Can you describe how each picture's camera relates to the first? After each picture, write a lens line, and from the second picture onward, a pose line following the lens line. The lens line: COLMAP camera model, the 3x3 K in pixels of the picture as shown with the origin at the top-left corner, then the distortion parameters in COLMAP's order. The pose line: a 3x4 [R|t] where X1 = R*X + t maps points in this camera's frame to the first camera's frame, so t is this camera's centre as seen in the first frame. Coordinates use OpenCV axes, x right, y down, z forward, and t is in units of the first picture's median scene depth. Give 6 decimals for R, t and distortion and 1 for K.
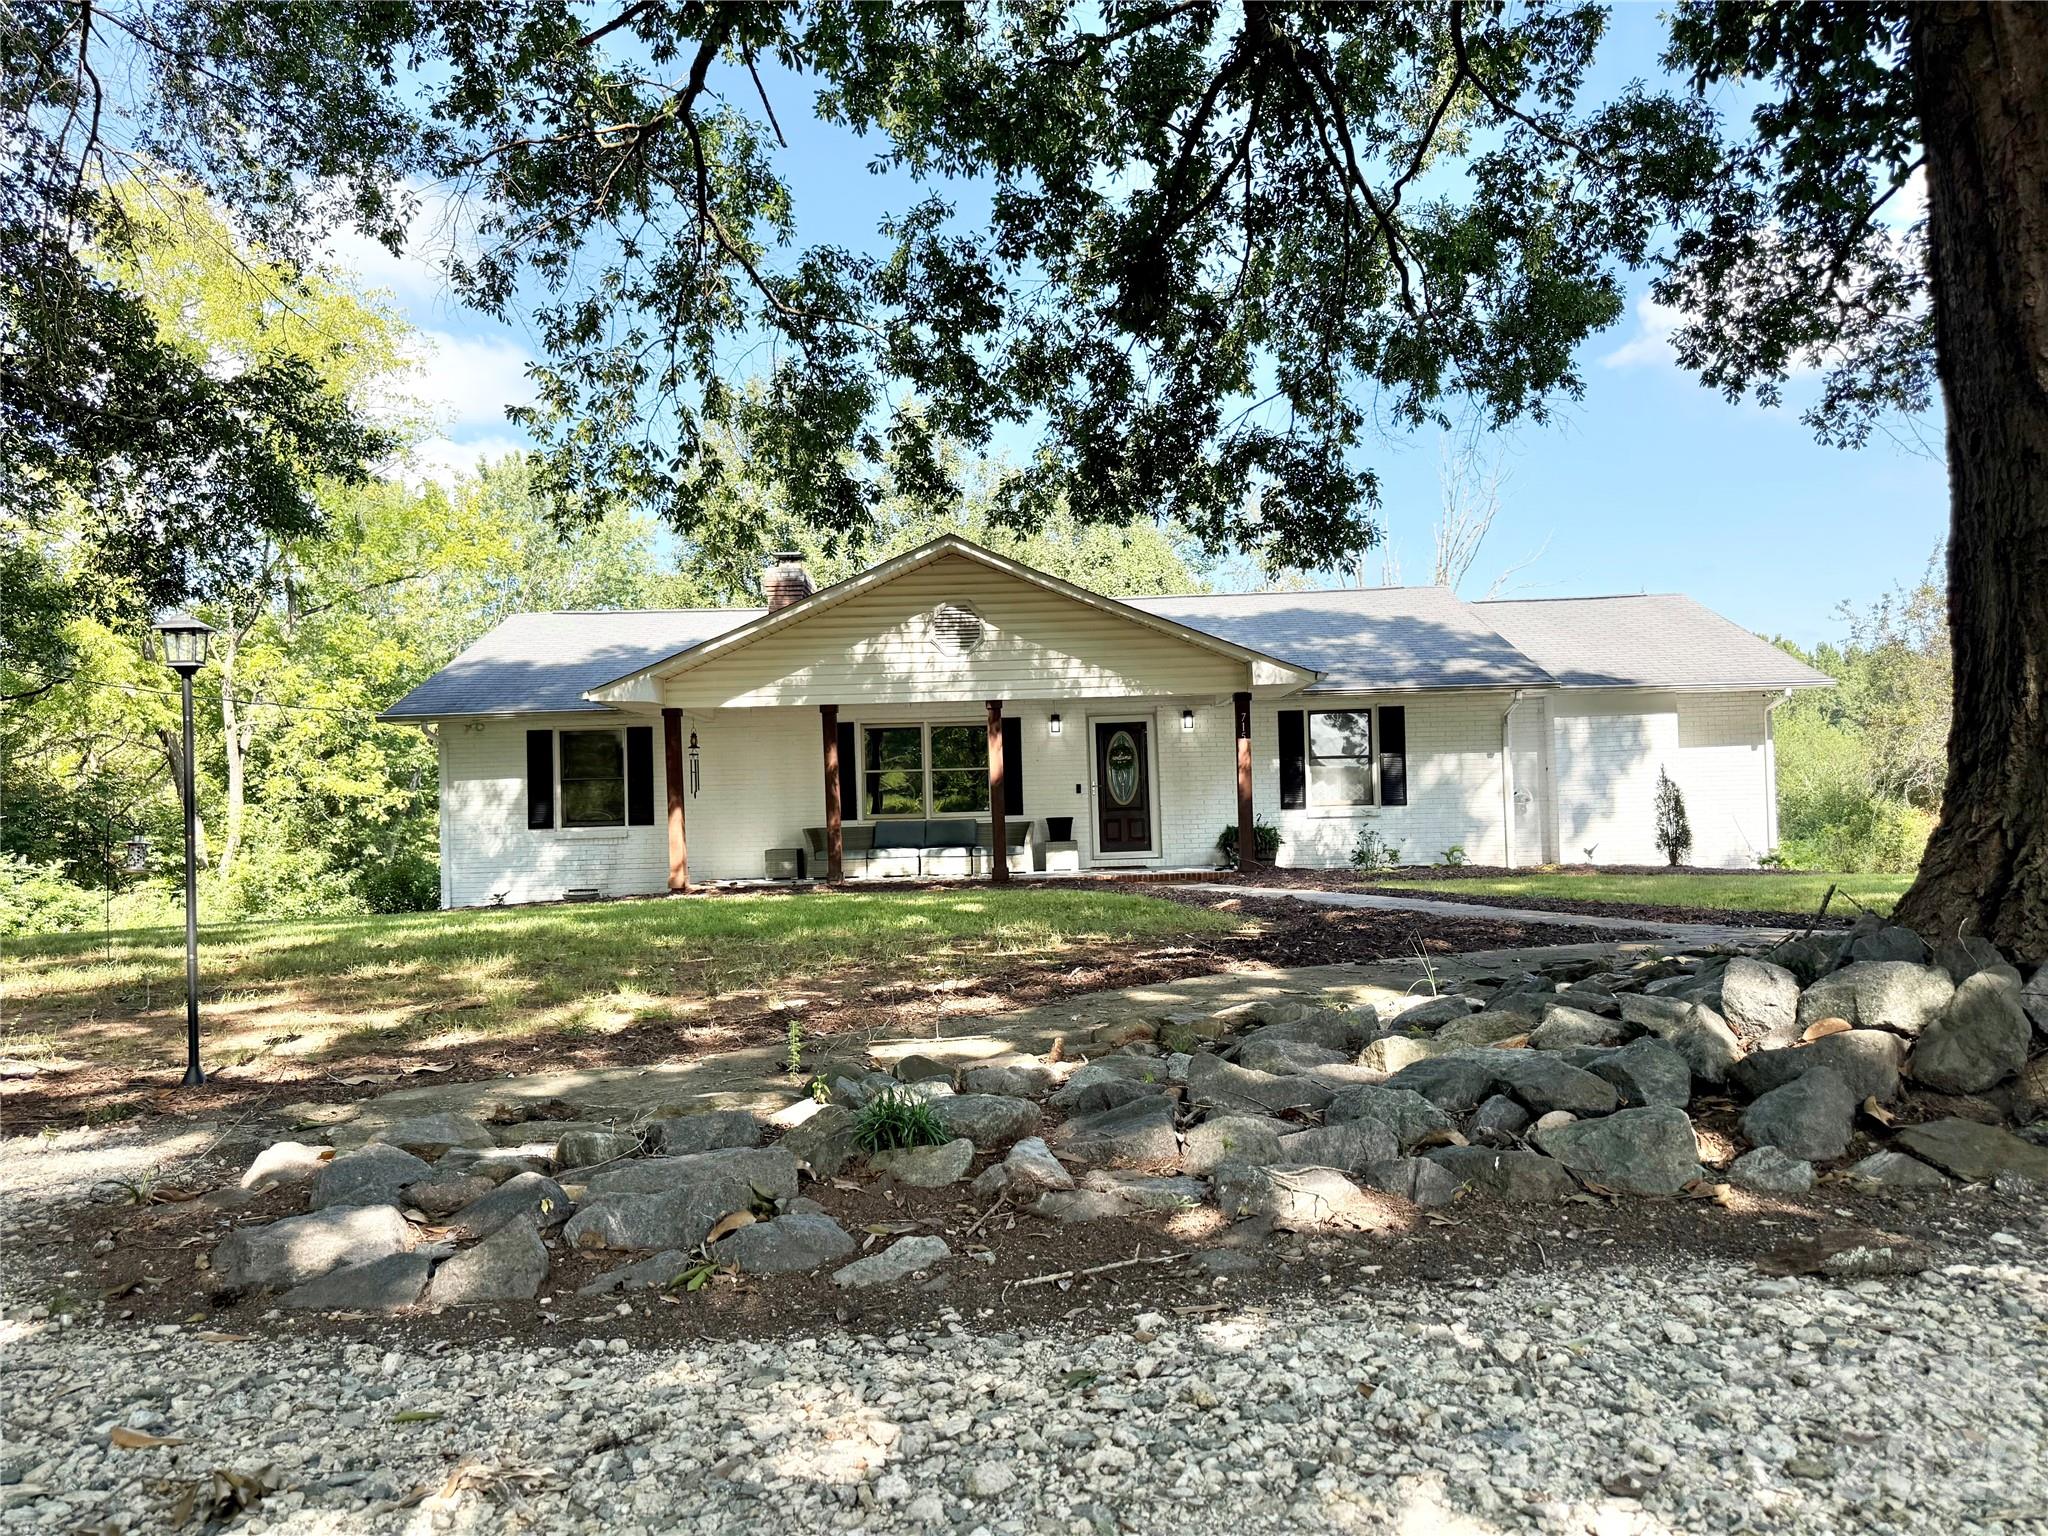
lens RADIAL K [[1438.5, 0, 1024.0], [0, 1438.5, 768.0], [0, 0, 1]] dist [0.001067, 0.000082]
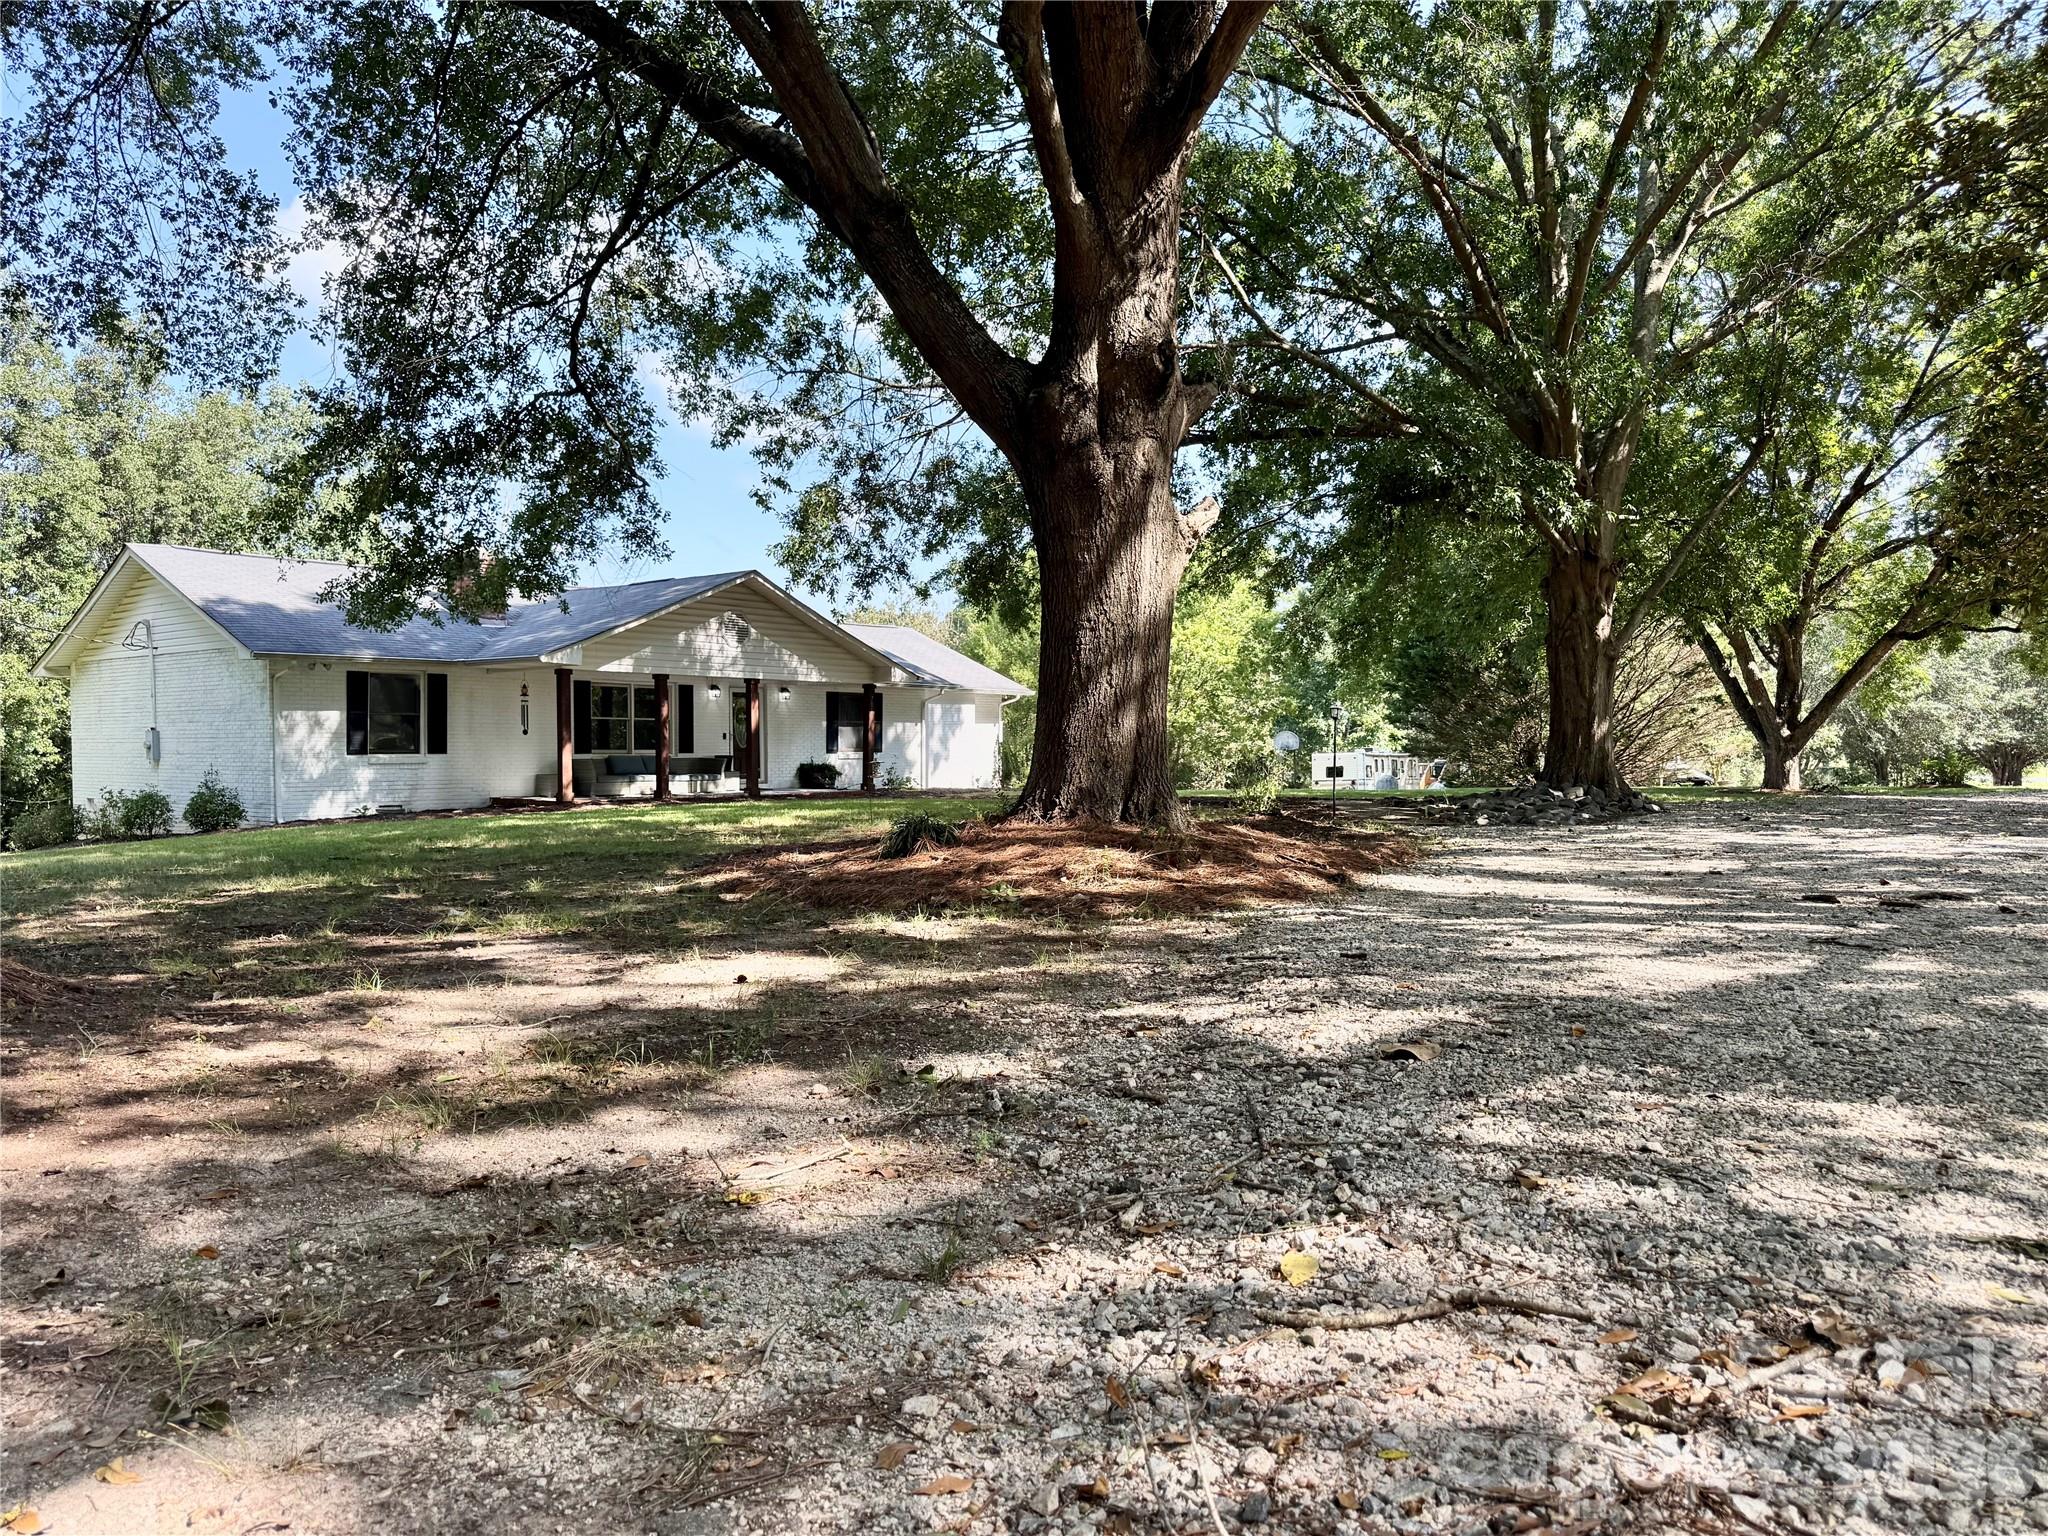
lens RADIAL K [[1438.5, 0, 1024.0], [0, 1438.5, 768.0], [0, 0, 1]] dist [0.001067, 0.000082]
pose [[0.620792, 0.016738, 0.783797, -0.932612], [-0.046857, 0.998777, 0.015784, 0.009418], [-0.782574, -0.046525, 0.620817, -0.164002]]
